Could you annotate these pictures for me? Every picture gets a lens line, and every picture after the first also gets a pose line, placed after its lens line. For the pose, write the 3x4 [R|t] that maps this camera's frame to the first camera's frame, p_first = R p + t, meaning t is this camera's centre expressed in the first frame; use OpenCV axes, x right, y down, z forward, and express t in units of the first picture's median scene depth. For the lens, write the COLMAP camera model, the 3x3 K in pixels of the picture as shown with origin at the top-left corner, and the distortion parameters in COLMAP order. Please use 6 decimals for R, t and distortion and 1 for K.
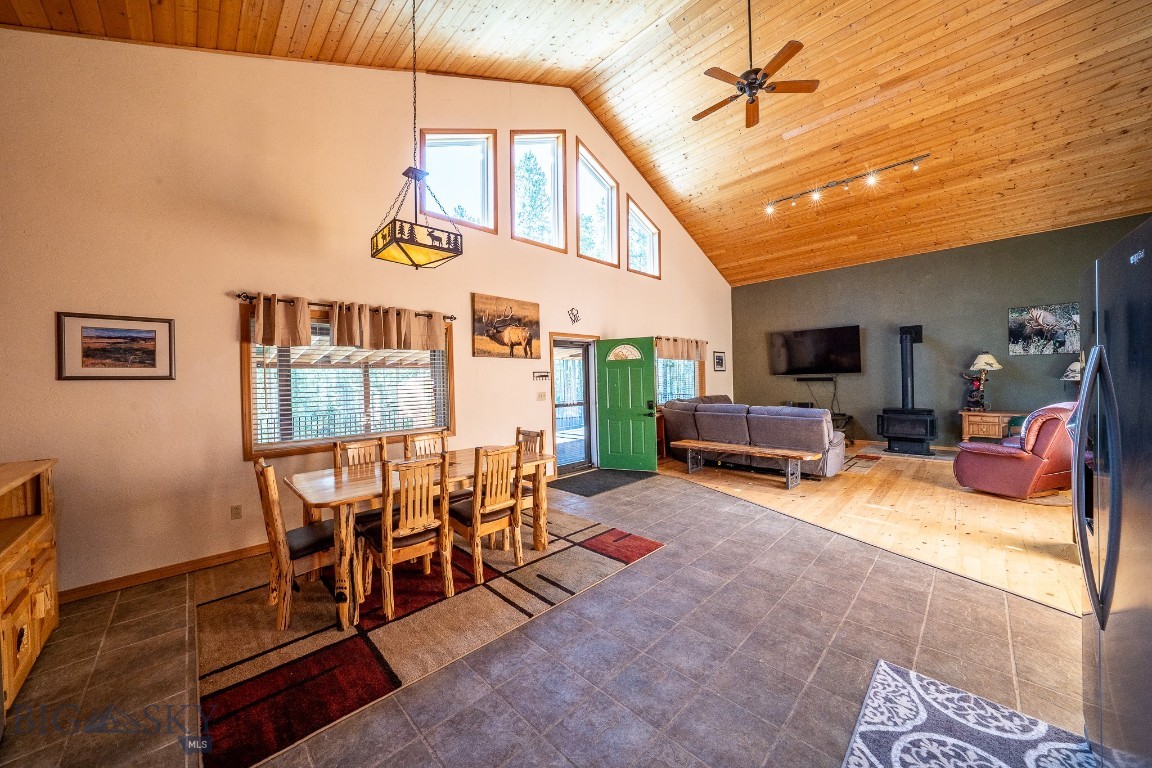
lens RADIAL K [[402.2, 0, 577.3], [0, 402.2, 380.9], [0, 0, 1]] dist [-0.021102, 0.004284]
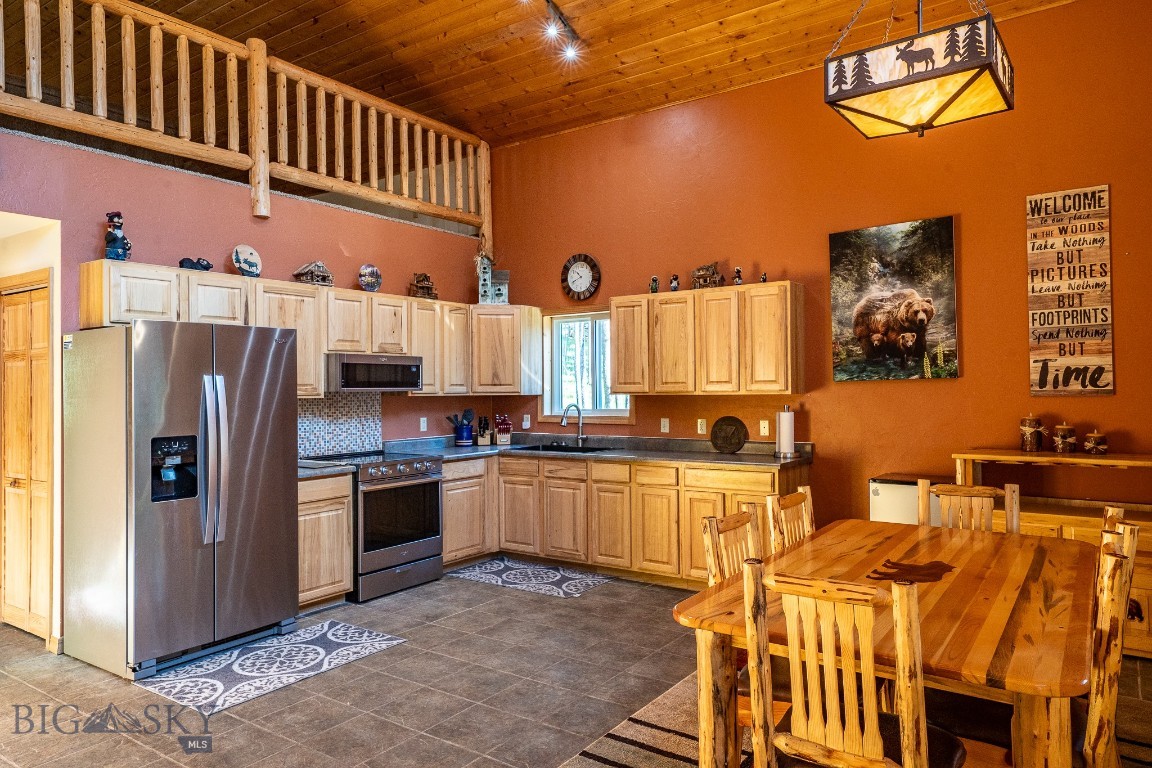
lens RADIAL K [[754.4, 0, 574.9], [0, 754.4, 380.5], [0, 0, 1]] dist [0.025257, 0.007112]
pose [[-0.984197, 0.029539, -0.174597, 0.082305], [0.029510, 0.999561, 0.002761, -0.006394], [0.174602, -0.002435, -0.984636, 0.972239]]
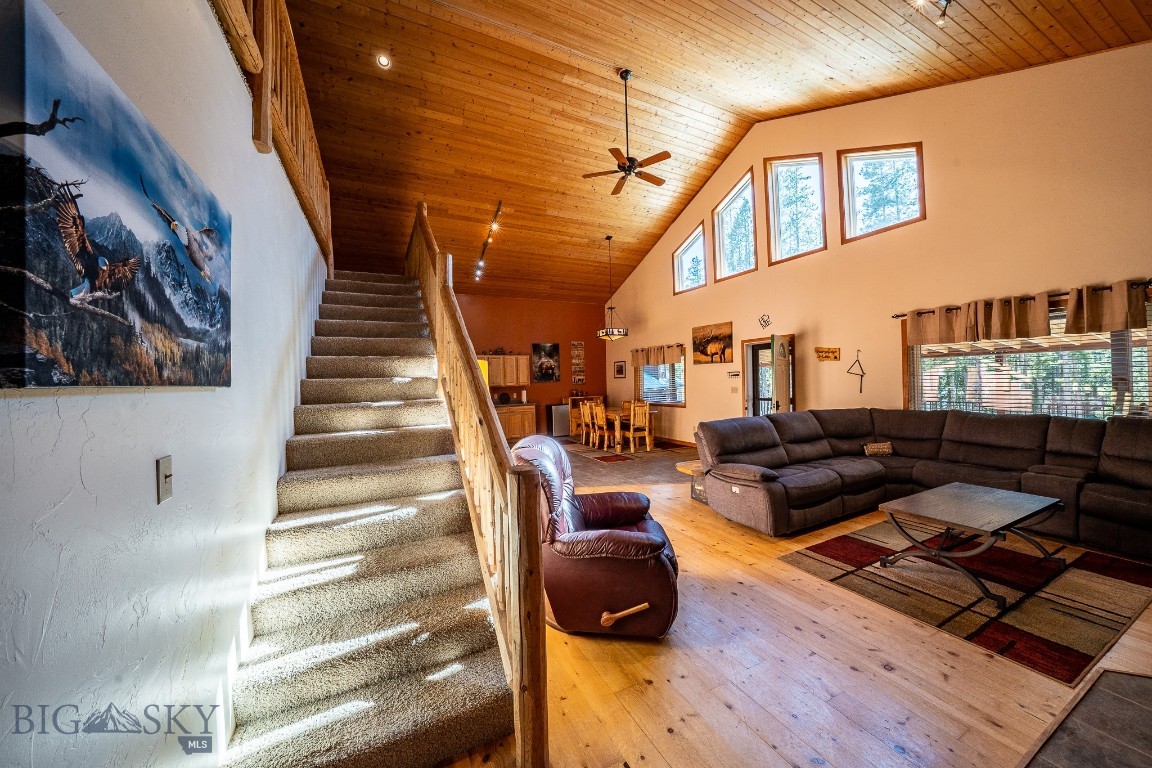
lens RADIAL K [[402.2, 0, 578.6], [0, 402.2, 379.0], [0, 0, 1]] dist [-0.021102, 0.004284]
pose [[-0.310540, 0.023754, -0.950263, 1.316909], [0.026063, 0.999525, 0.016468, -0.033769], [0.950203, -0.019653, -0.311012, 0.903427]]
